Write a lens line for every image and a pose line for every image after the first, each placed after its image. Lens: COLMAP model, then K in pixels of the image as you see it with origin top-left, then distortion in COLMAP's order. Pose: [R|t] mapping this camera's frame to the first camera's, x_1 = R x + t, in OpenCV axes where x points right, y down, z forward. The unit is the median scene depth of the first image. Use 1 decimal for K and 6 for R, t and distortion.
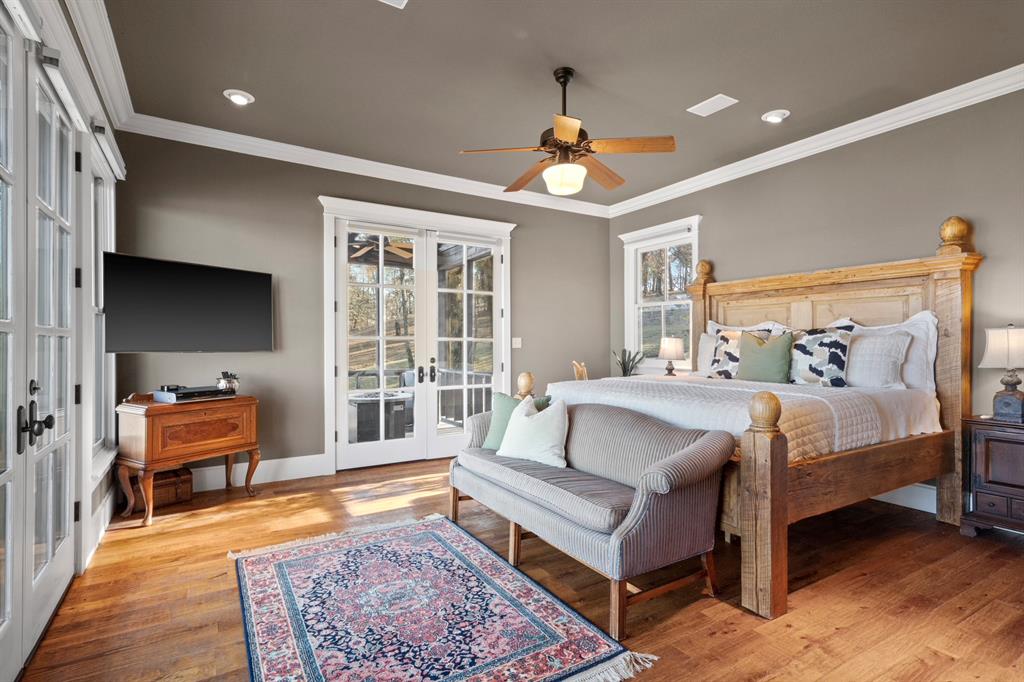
lens RADIAL K [[516.7, 0, 515.4], [0, 516.7, 348.3], [0, 0, 1]] dist [-0.003254, 0.001474]
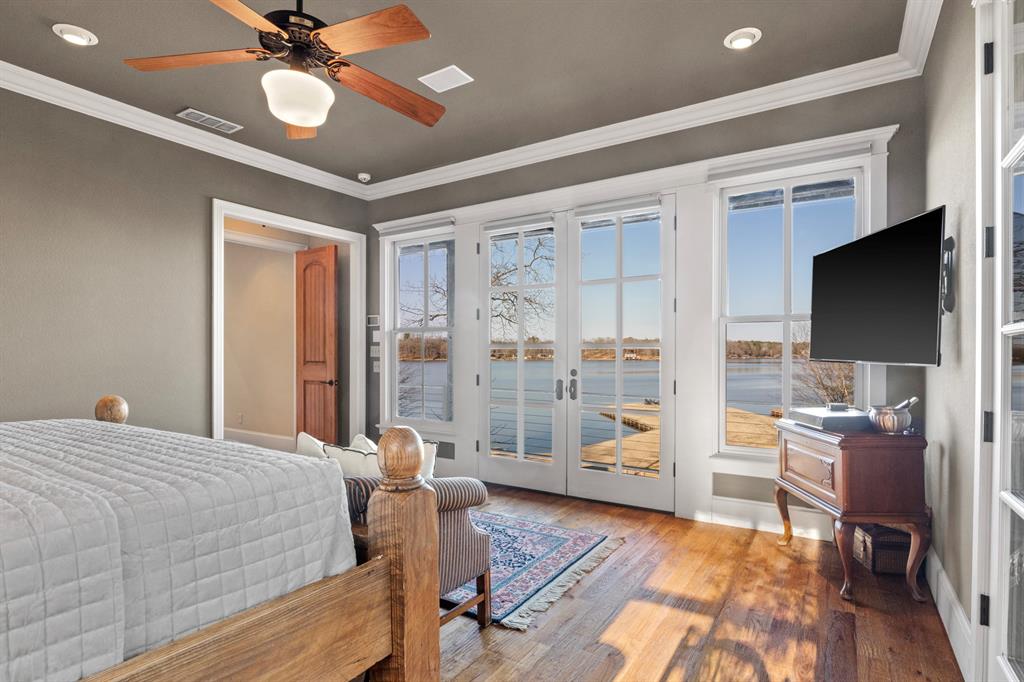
lens RADIAL K [[516.7, 0, 515.4], [0, 516.7, 348.3], [0, 0, 1]] dist [-0.003254, 0.001474]
pose [[-0.896147, -0.000766, -0.443756, 0.133945], [0.003005, 0.999965, -0.007794, 0.010367], [0.443747, -0.008318, -0.896114, 1.813688]]
